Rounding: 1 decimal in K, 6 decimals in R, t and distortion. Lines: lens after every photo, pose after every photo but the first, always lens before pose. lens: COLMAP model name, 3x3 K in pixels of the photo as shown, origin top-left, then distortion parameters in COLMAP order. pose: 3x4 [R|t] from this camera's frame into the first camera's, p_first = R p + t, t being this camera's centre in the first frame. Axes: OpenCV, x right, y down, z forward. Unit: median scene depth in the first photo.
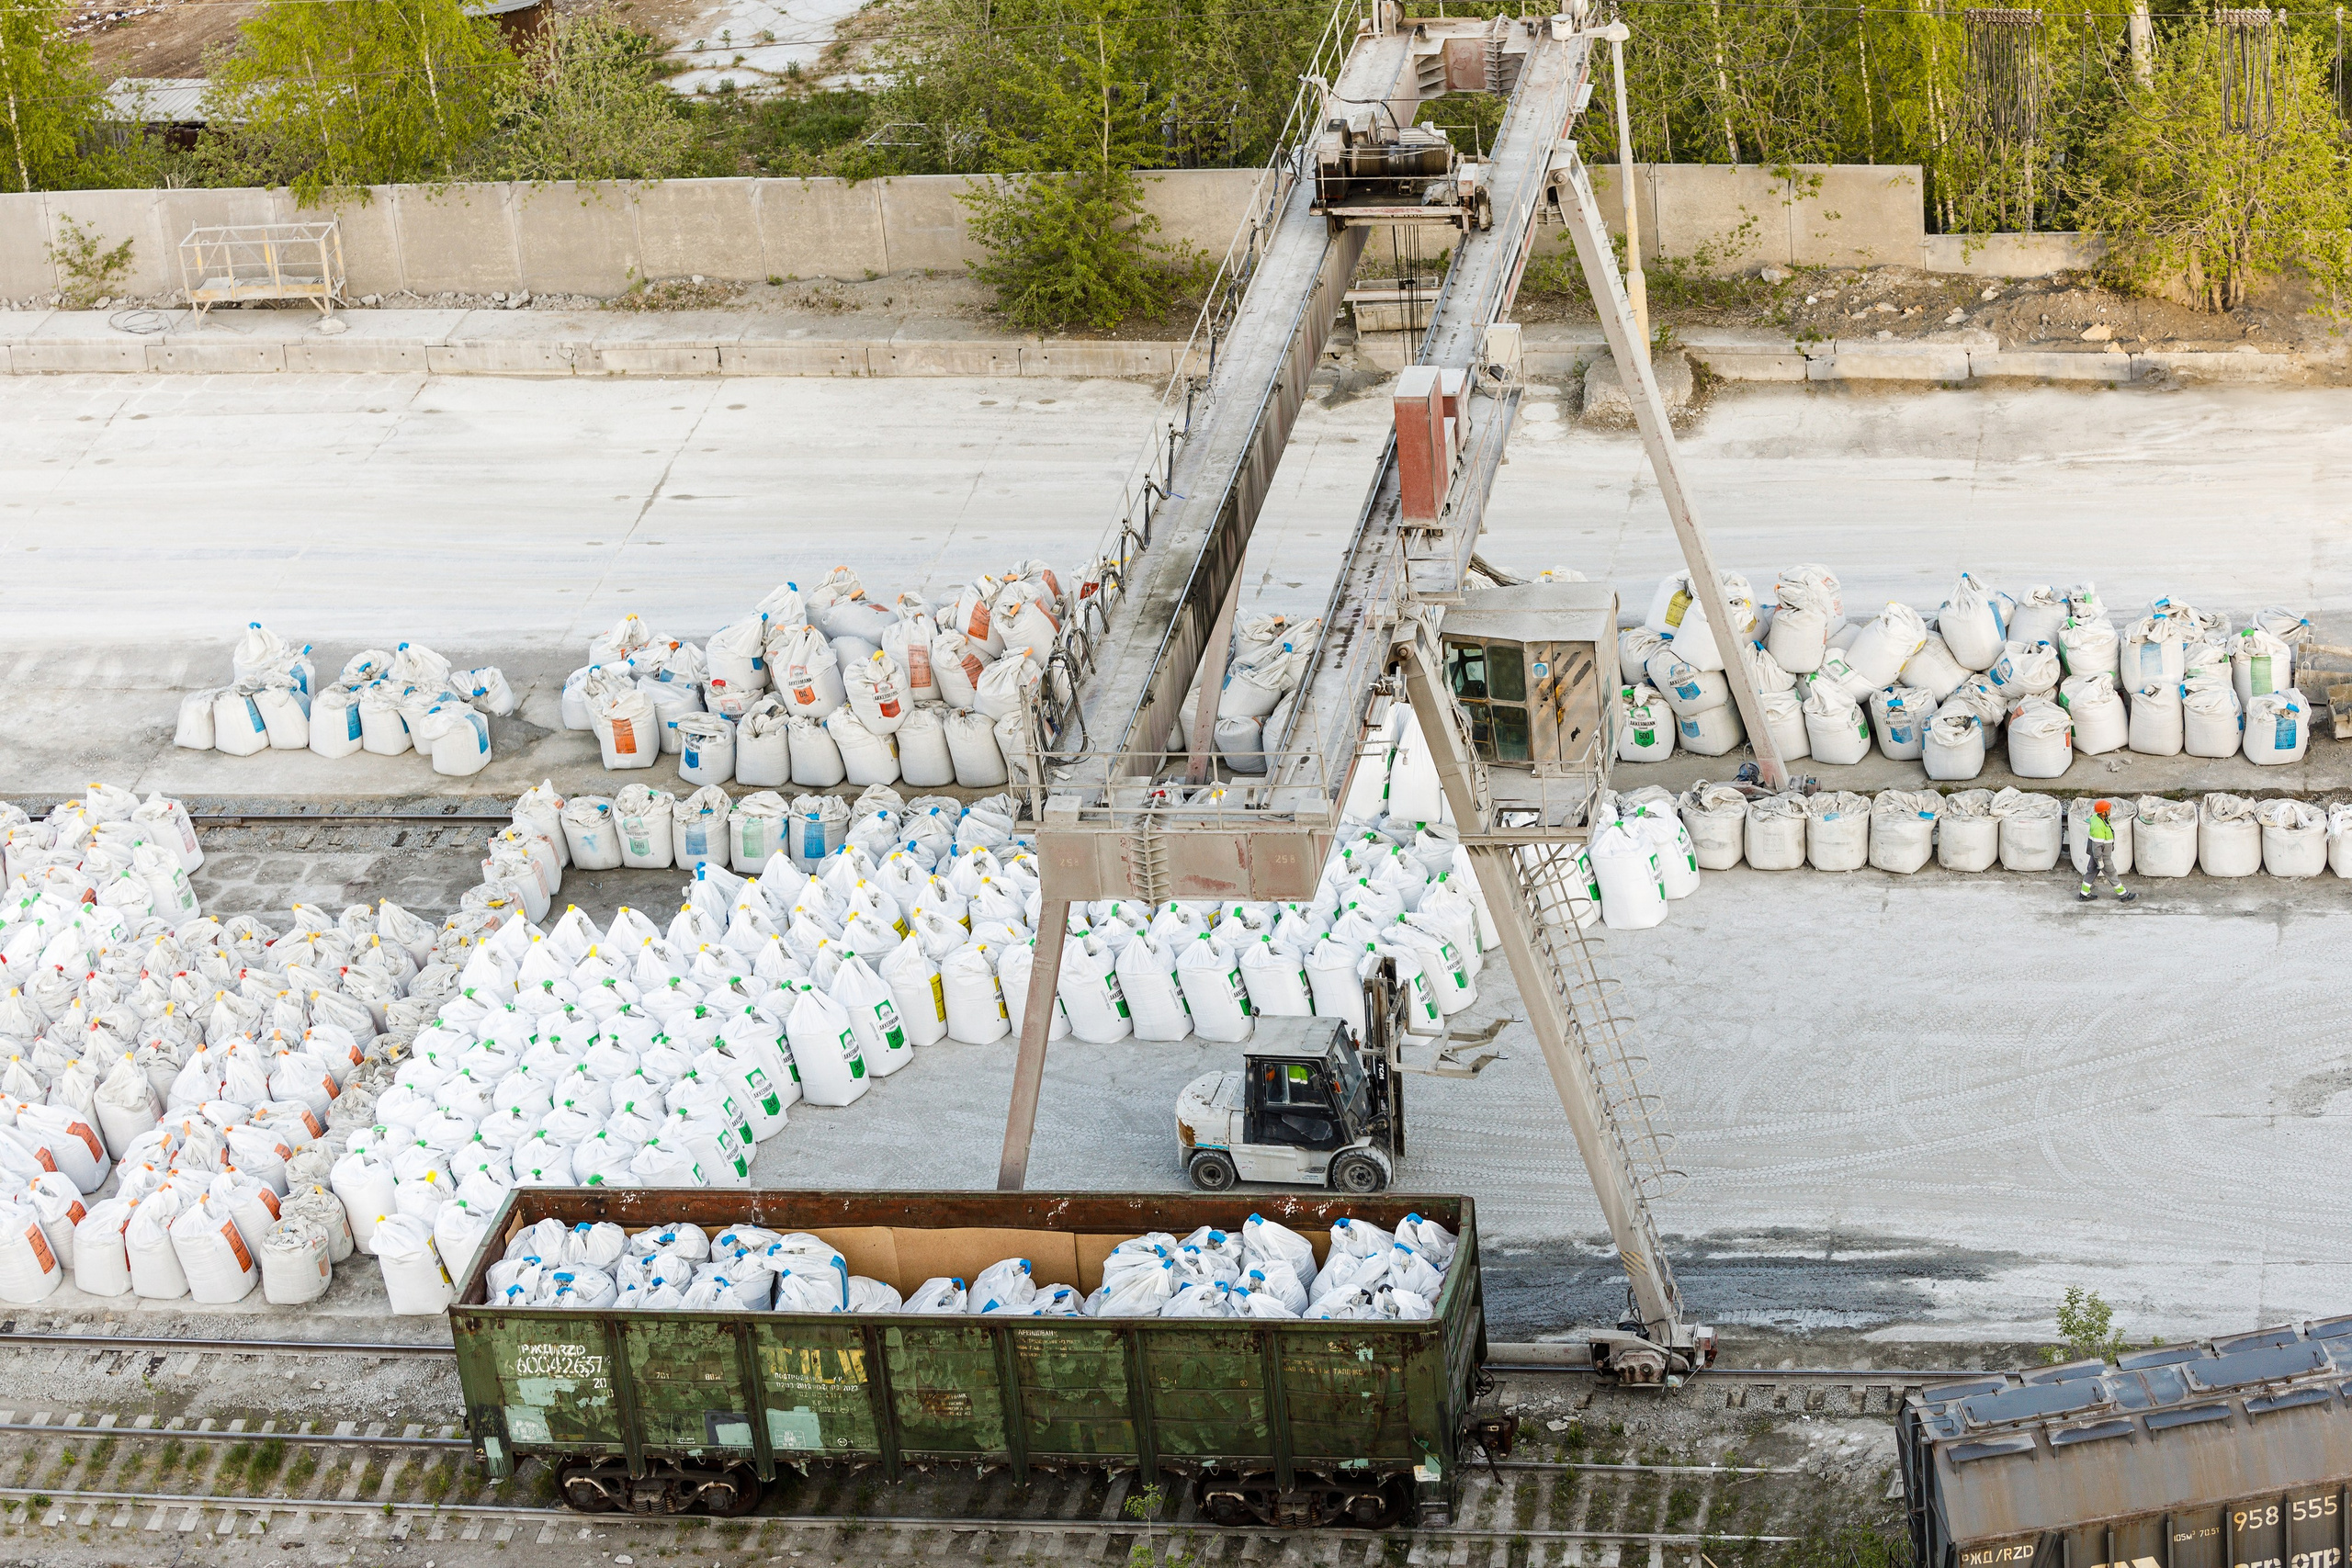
lens RADIAL K [[5936.4, 0, 1176.3], [0, 5936.4, 782.2], [0, 0, 1]] dist [-0.283566, 0.000000]
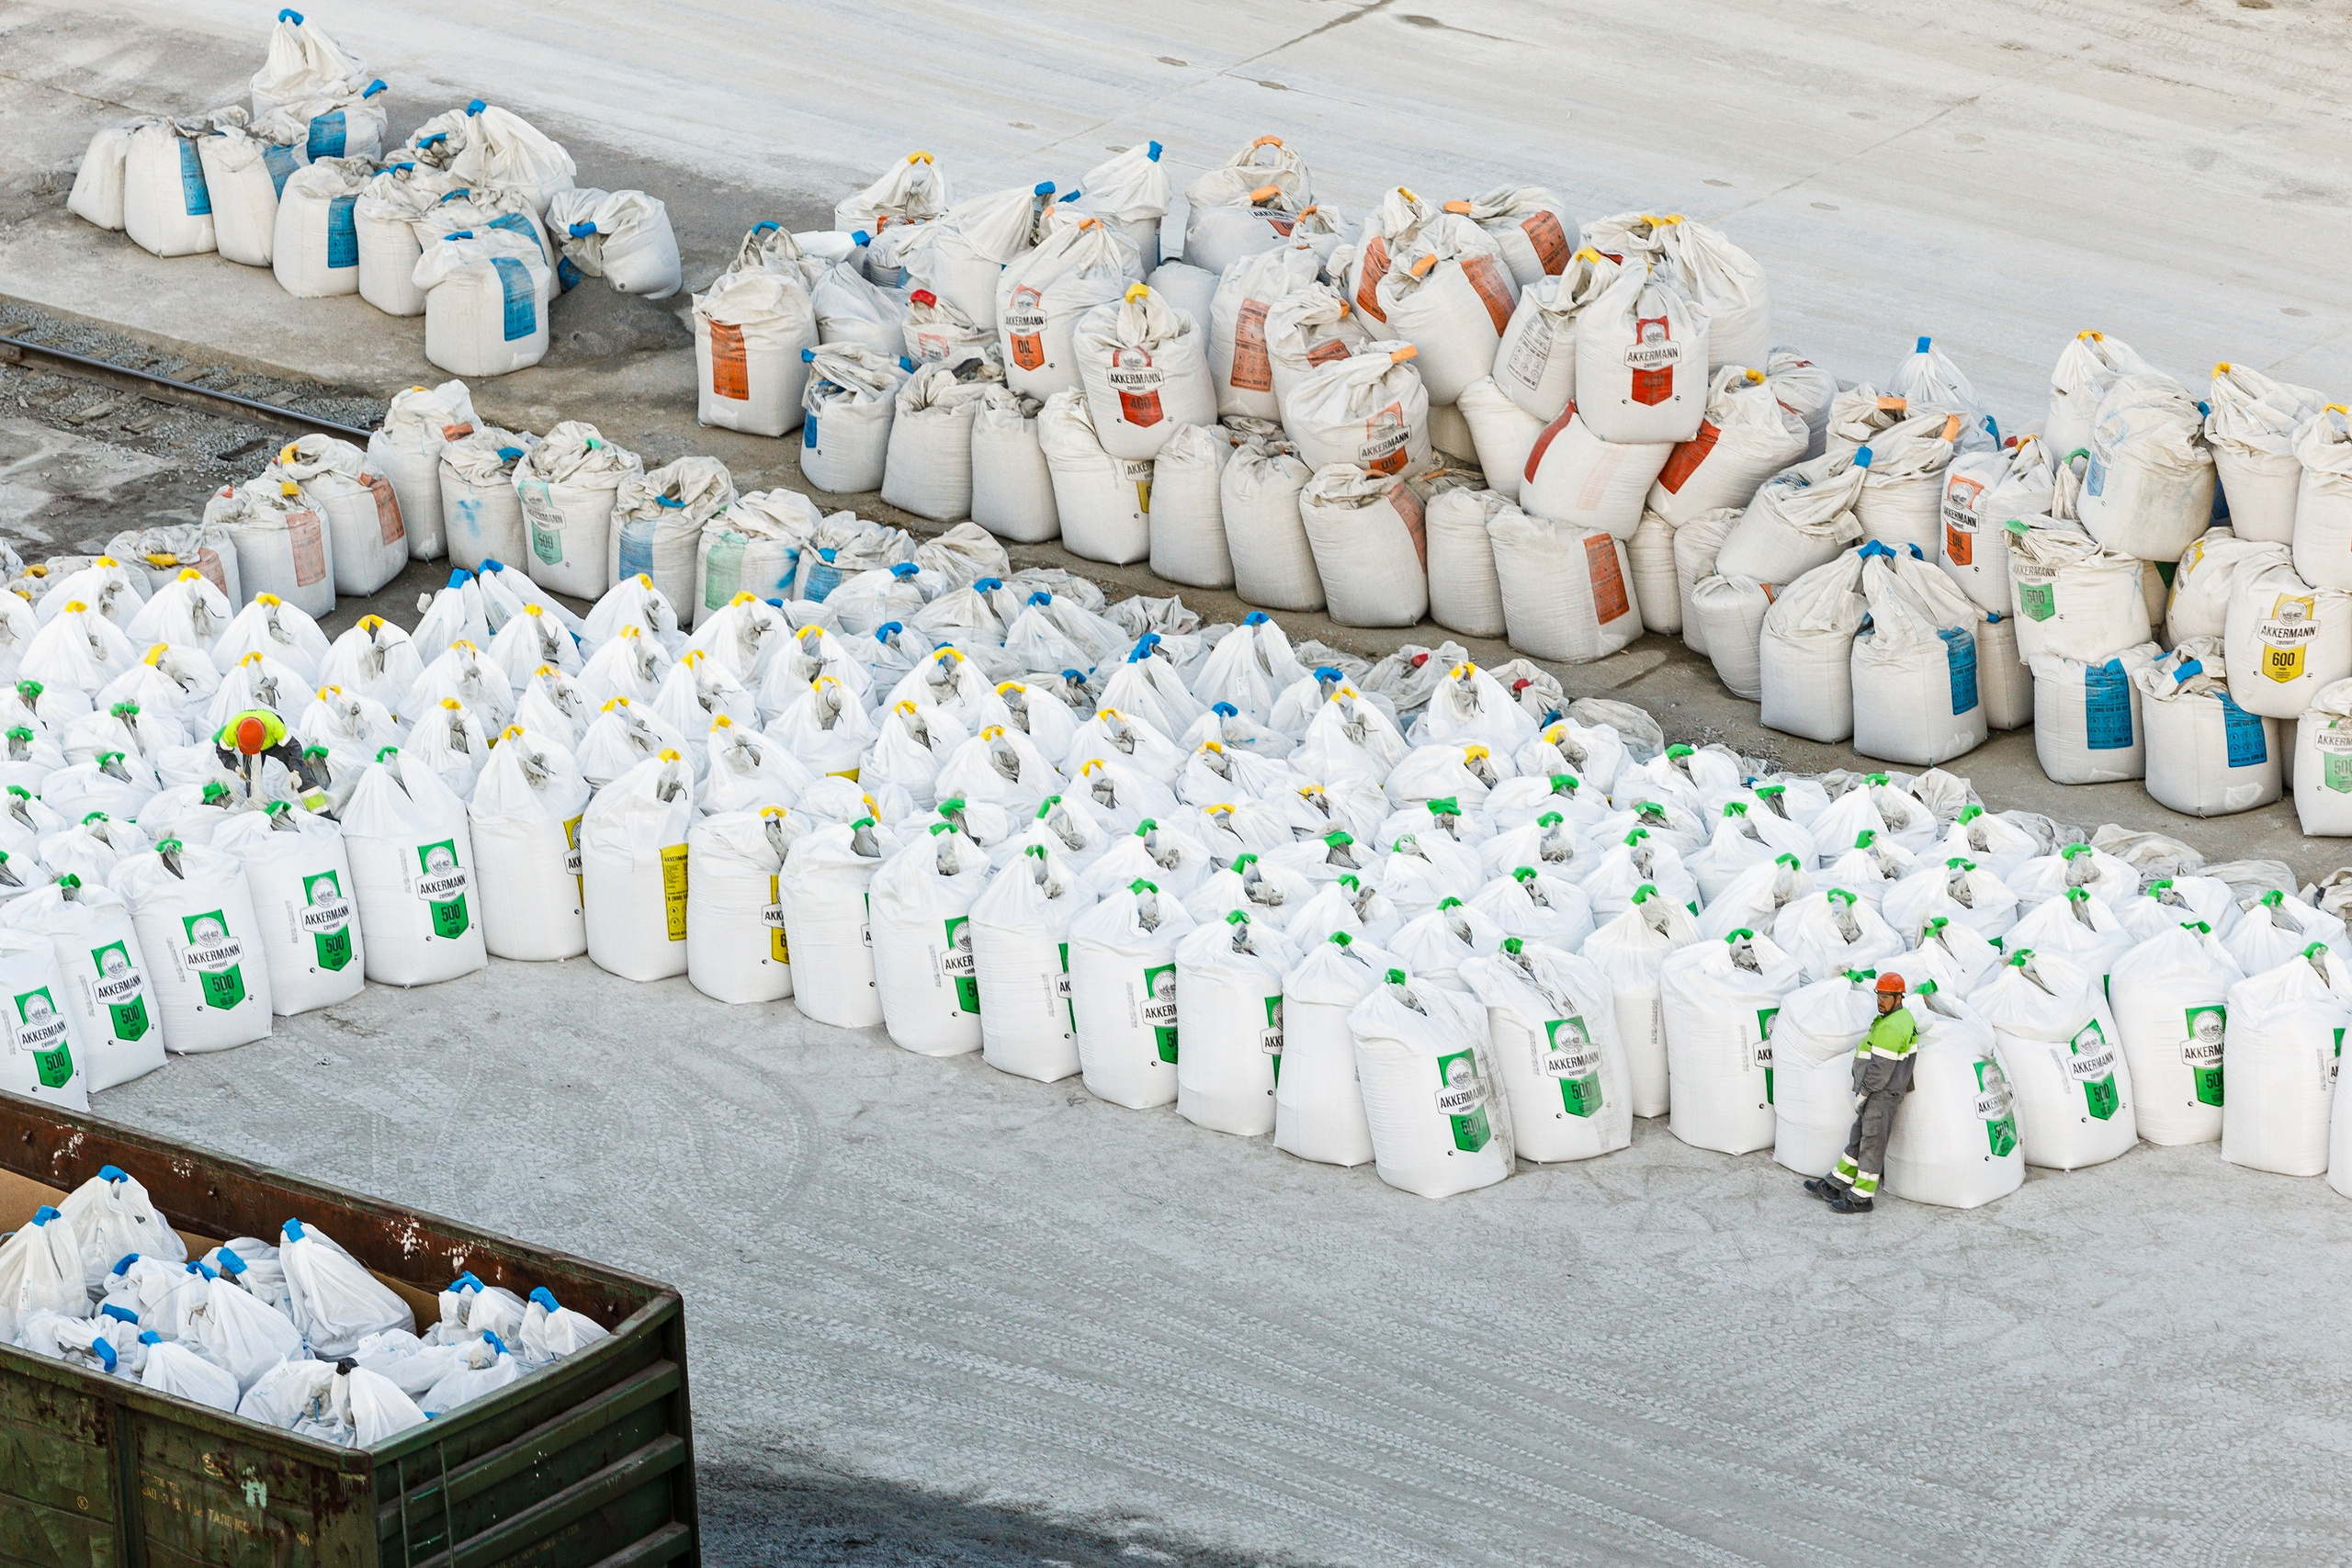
lens RADIAL K [[14893.6, 0, 1187.8], [0, 14893.6, 800.7], [0, 0, 1]] dist [0.687557, 0.000000]
pose [[0.872052, 0.231226, -0.431346, 0.558135], [-0.249949, 0.968163, 0.013670, 0.001326], [0.420774, 0.095894, 0.902083, -0.113558]]
